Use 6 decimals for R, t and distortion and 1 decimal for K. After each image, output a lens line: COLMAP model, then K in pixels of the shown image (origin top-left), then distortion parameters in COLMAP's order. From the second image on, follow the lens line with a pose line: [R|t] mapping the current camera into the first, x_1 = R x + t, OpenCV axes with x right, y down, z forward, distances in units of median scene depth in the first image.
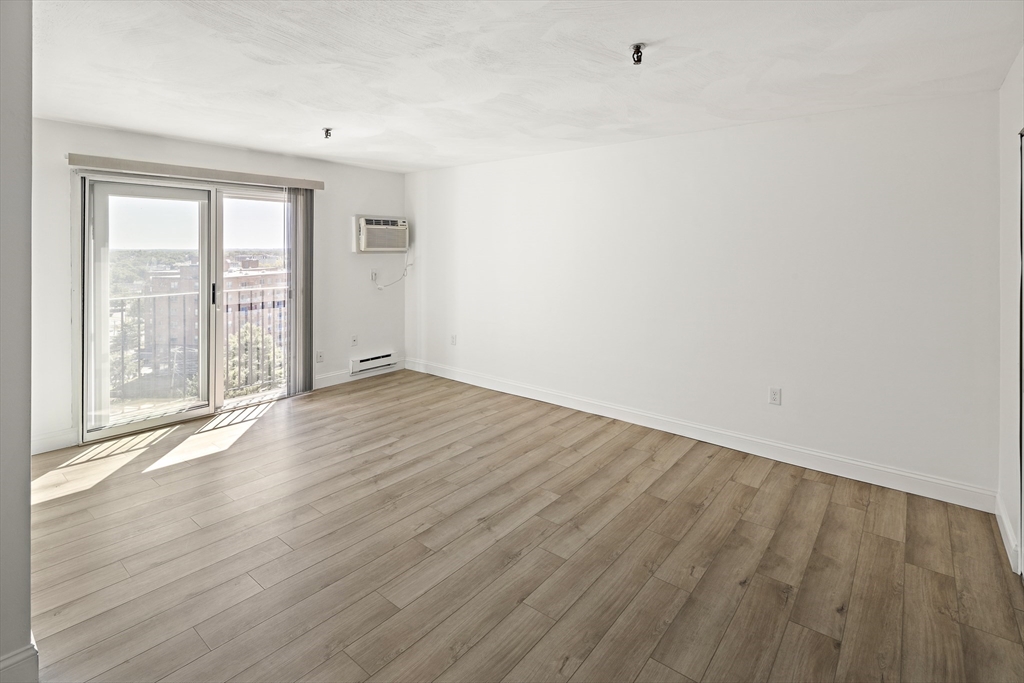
lens RADIAL K [[497.5, 0, 507.8], [0, 497.5, 249.7], [0, 0, 1]] dist [0.002118, -0.000155]
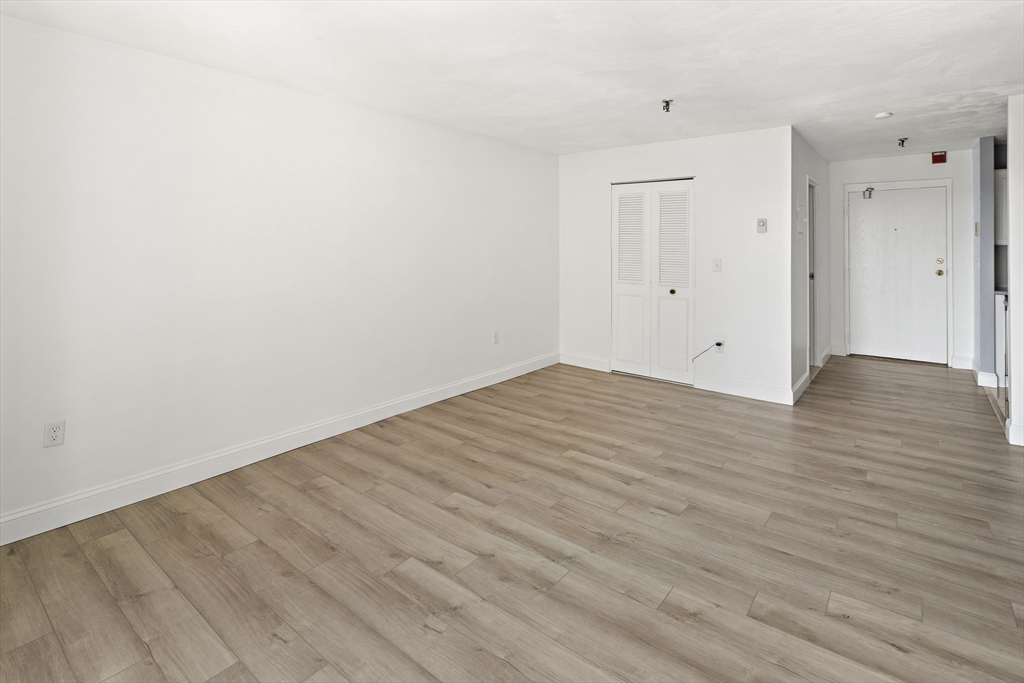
lens RADIAL K [[501.3, 0, 504.8], [0, 501.3, 238.8], [0, 0, 1]] dist [-0.000271, -0.001100]
pose [[-0.004657, 0.004451, 0.999979, -0.691035], [0.001013, 0.999990, -0.004446, 0.020991], [-0.999989, 0.000992, -0.004662, 0.787418]]
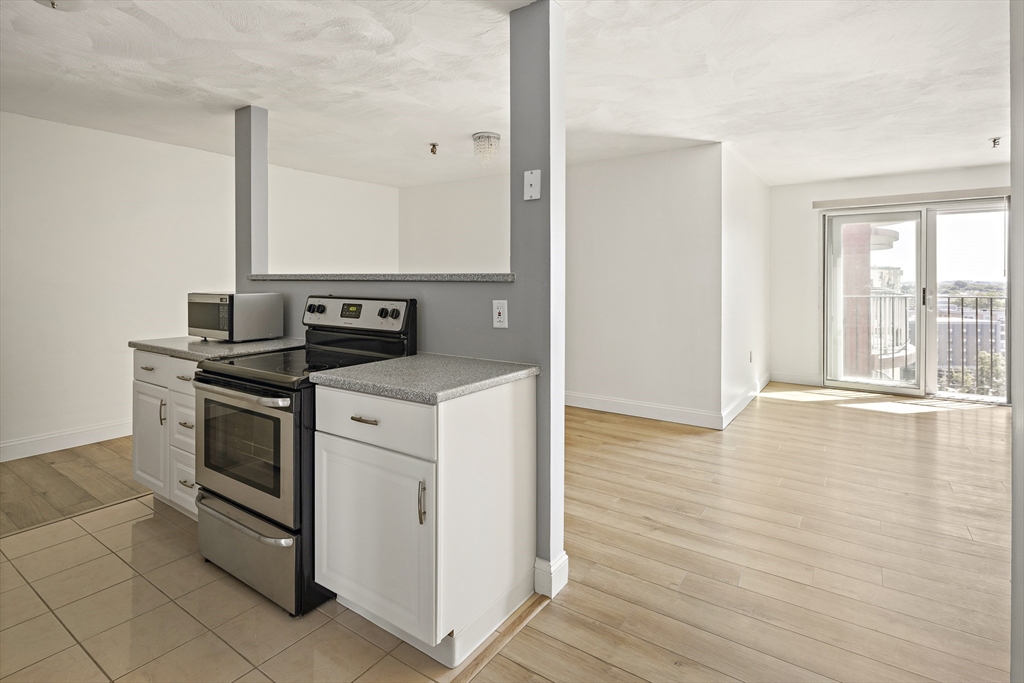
lens RADIAL K [[516.0, 0, 493.6], [0, 516.0, 281.4], [0, 0, 1]] dist [0.000622, 0.000280]
pose [[0.063864, -0.000259, -0.997959, 0.581929], [-0.000109, 1.000000, -0.000266, 0.052728], [0.997959, 0.000126, 0.063864, -0.112013]]
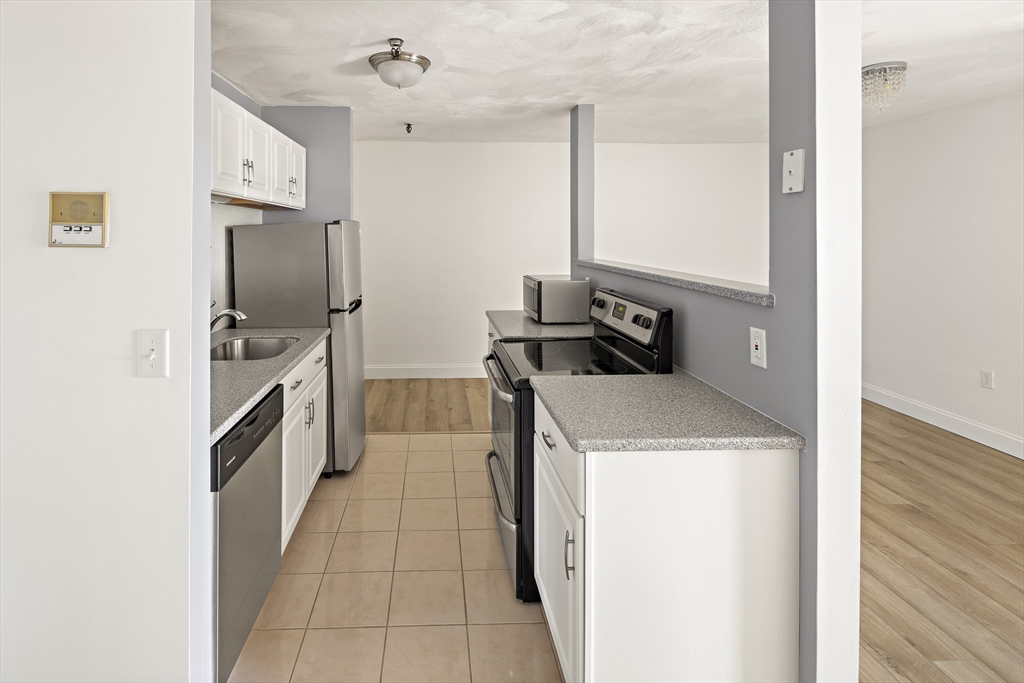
lens RADIAL K [[498.4, 0, 454.0], [0, 498.4, 232.7], [0, 0, 1]] dist [-0.000310, -0.000800]
pose [[-0.751766, -0.003963, -0.659418, 0.481110], [-0.001650, 0.999990, -0.004129, 0.003901], [0.659427, -0.002016, -0.751766, 0.051785]]
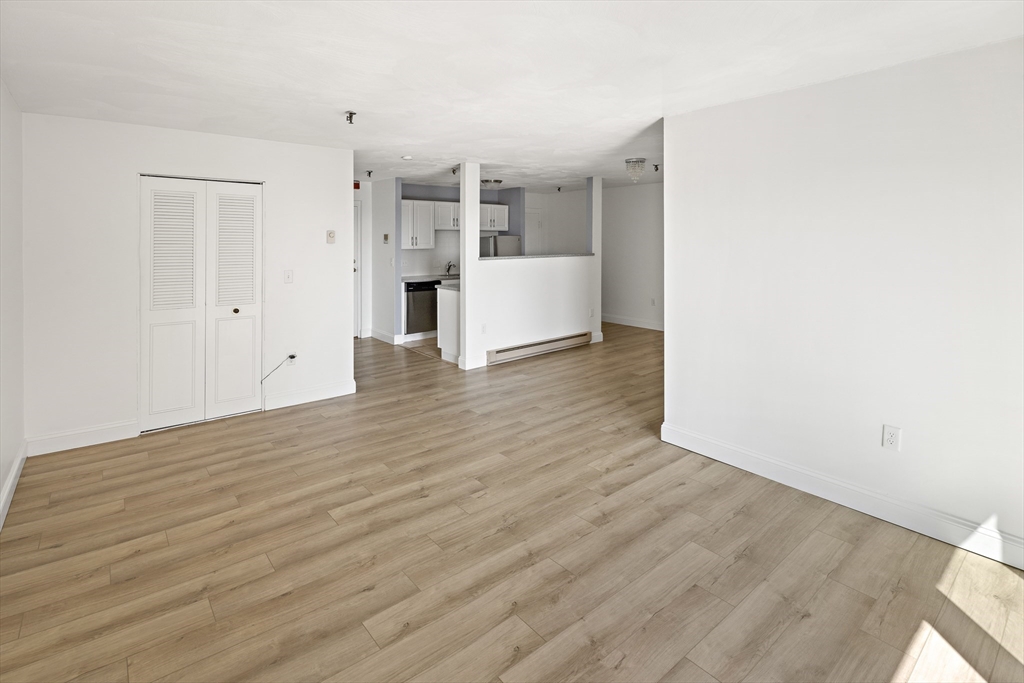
lens RADIAL K [[501.3, 0, 504.8], [0, 501.3, 238.8], [0, 0, 1]] dist [-0.000271, -0.001100]
pose [[-0.979085, -0.000530, 0.203452, -0.274418], [-0.000306, 0.999999, 0.001136, -0.006293], [-0.203453, 0.001050, -0.979084, 1.258009]]
